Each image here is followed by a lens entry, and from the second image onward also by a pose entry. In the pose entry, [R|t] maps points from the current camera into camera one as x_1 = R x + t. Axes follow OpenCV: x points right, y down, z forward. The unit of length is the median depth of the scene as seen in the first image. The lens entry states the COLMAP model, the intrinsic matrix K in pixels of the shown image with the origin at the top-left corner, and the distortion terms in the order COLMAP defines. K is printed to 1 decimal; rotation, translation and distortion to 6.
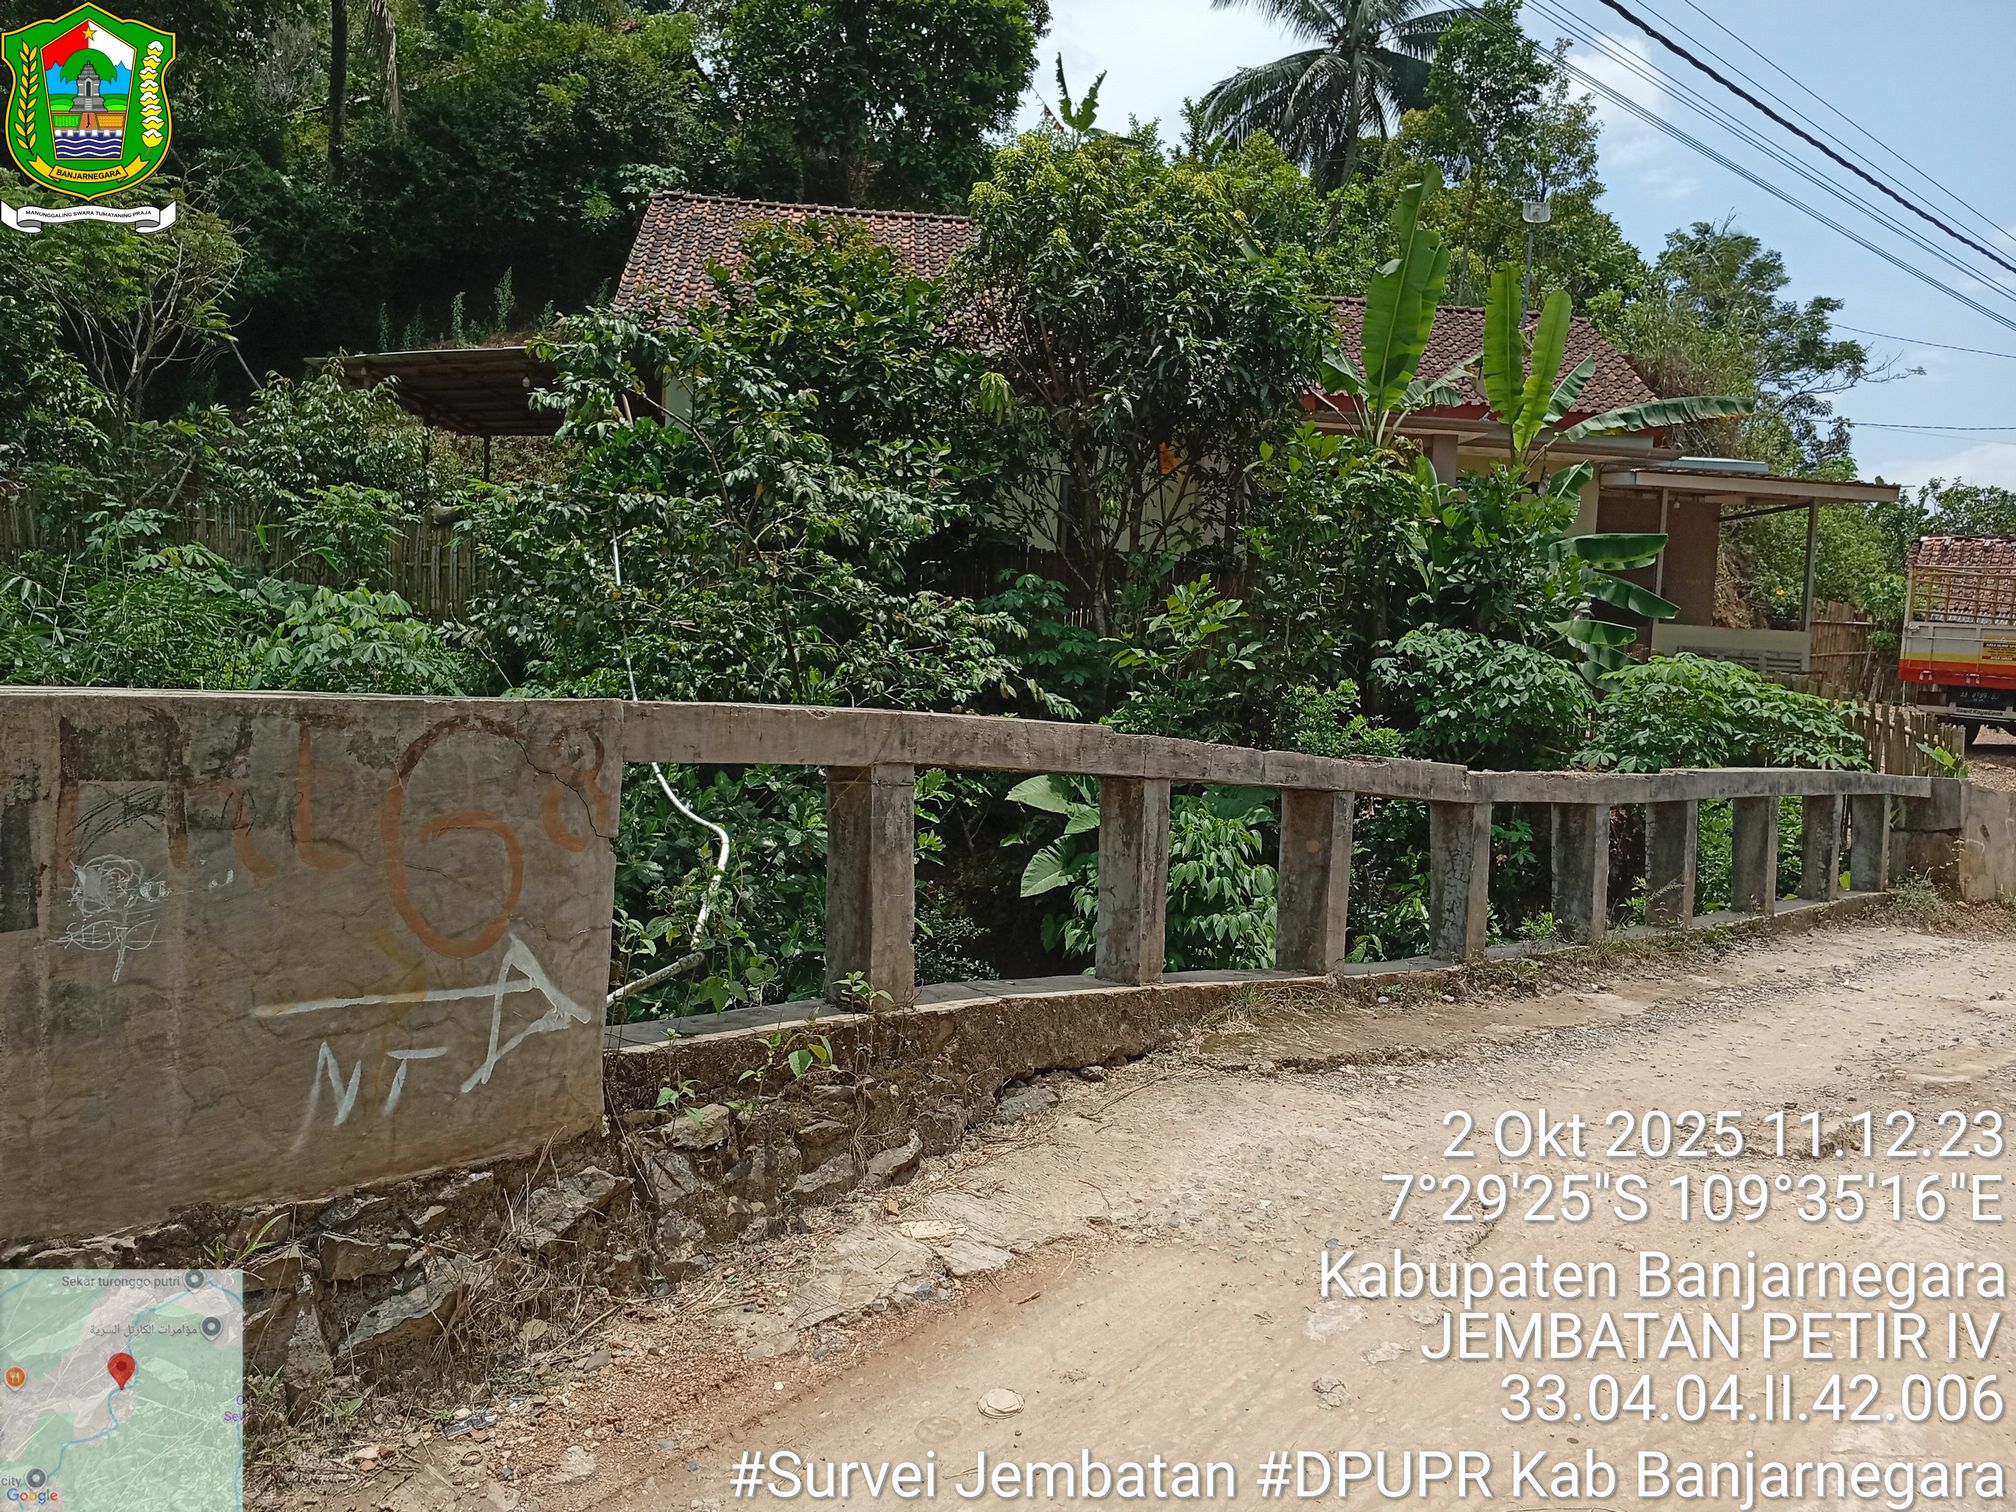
lens RADIAL K [[1501.4, 0, 1004.8], [0, 1501.4, 795.0], [0, 0, 1]] dist [0.048987, -0.136822]
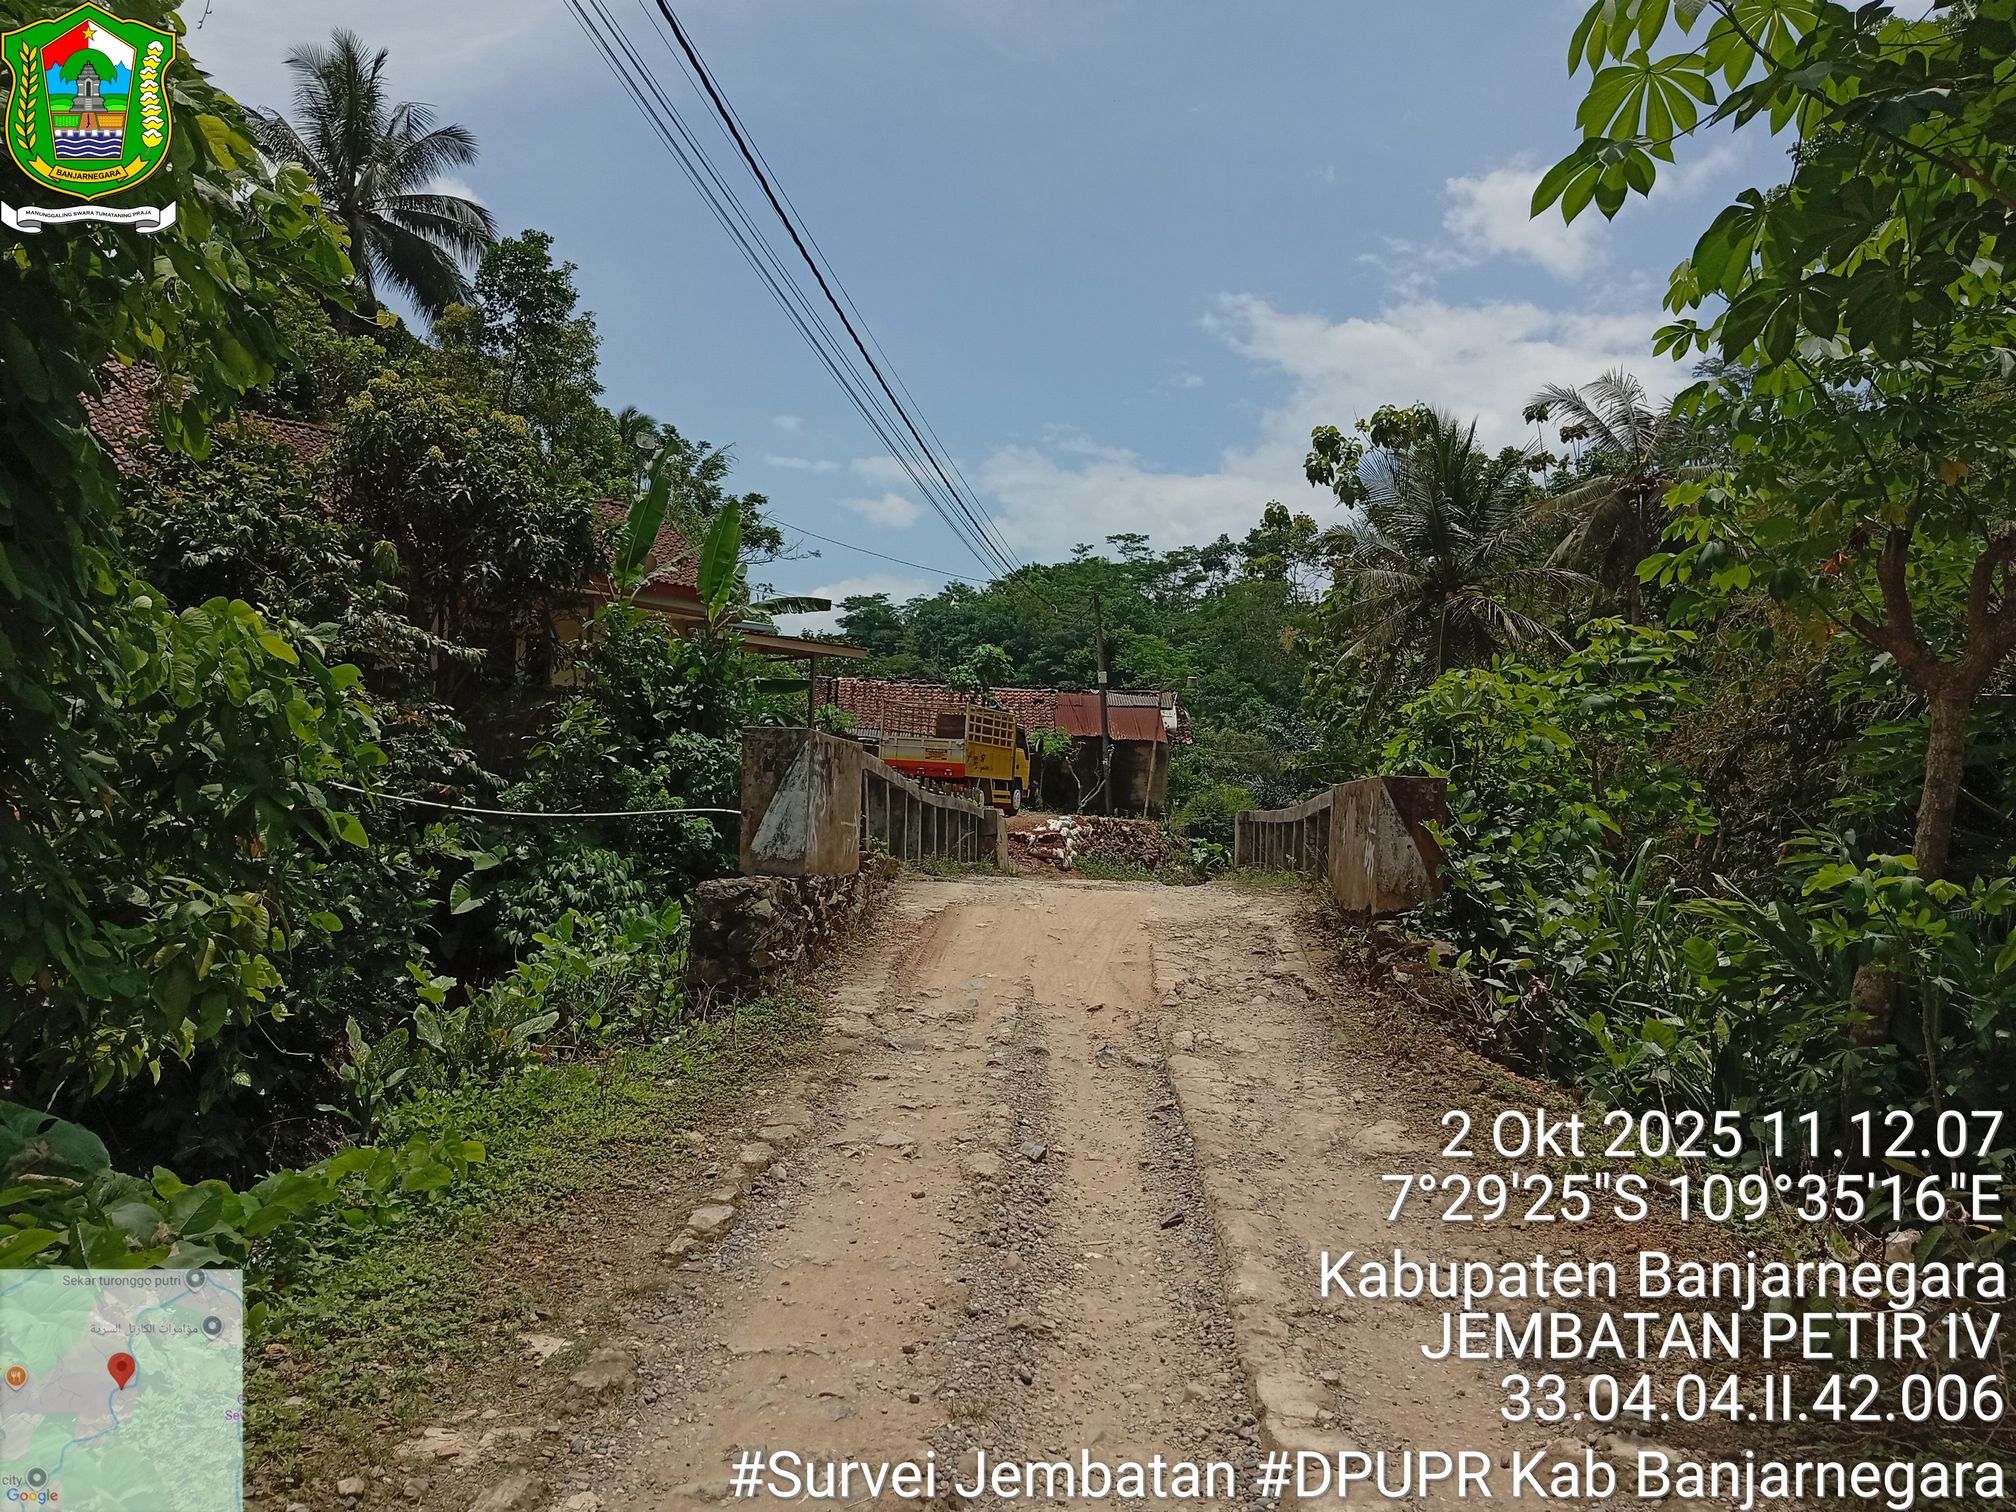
lens RADIAL K [[1688.4, 0, 1009.6], [0, 1688.4, 820.6], [0, 0, 1]] dist [0.001150, -0.074383]
pose [[0.737095, -0.013073, 0.675663, -0.462786], [0.056265, 0.997529, -0.042080, 0.051946], [-0.673443, 0.069033, 0.736009, -0.362944]]
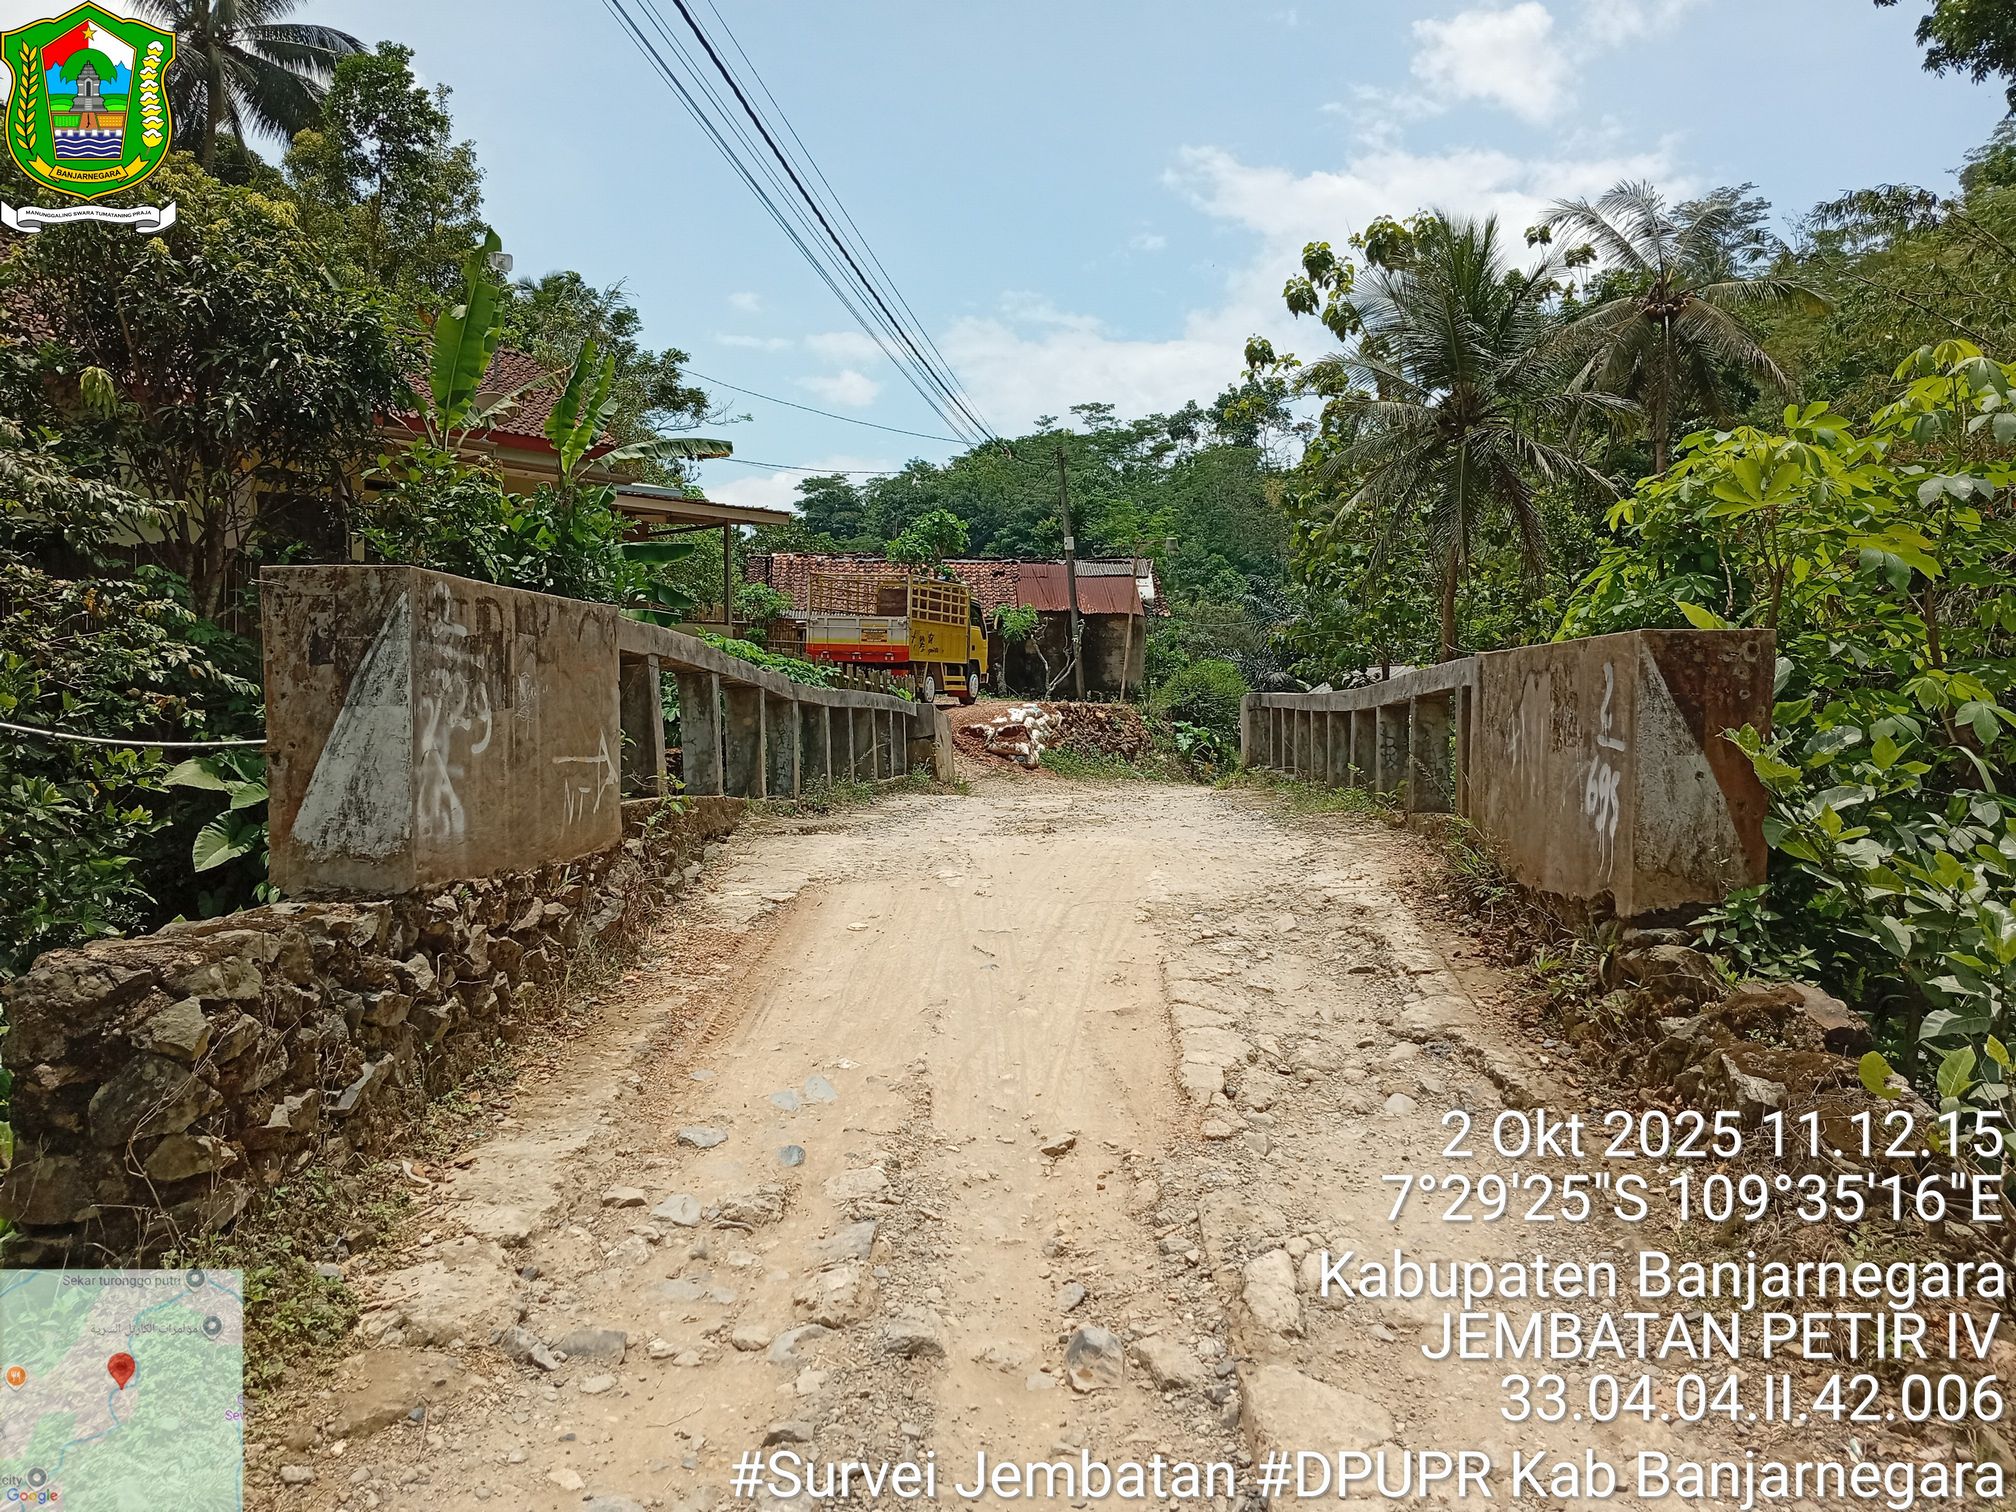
lens RADIAL K [[1582.9, 0, 1003.9], [0, 1582.9, 811.8], [0, 0, 1]] dist [0.065272, -0.173935]
pose [[0.729703, -0.085290, 0.678424, -0.226630], [0.090021, 0.995537, 0.028331, 0.031645], [-0.677813, 0.040399, 0.734124, -0.136389]]
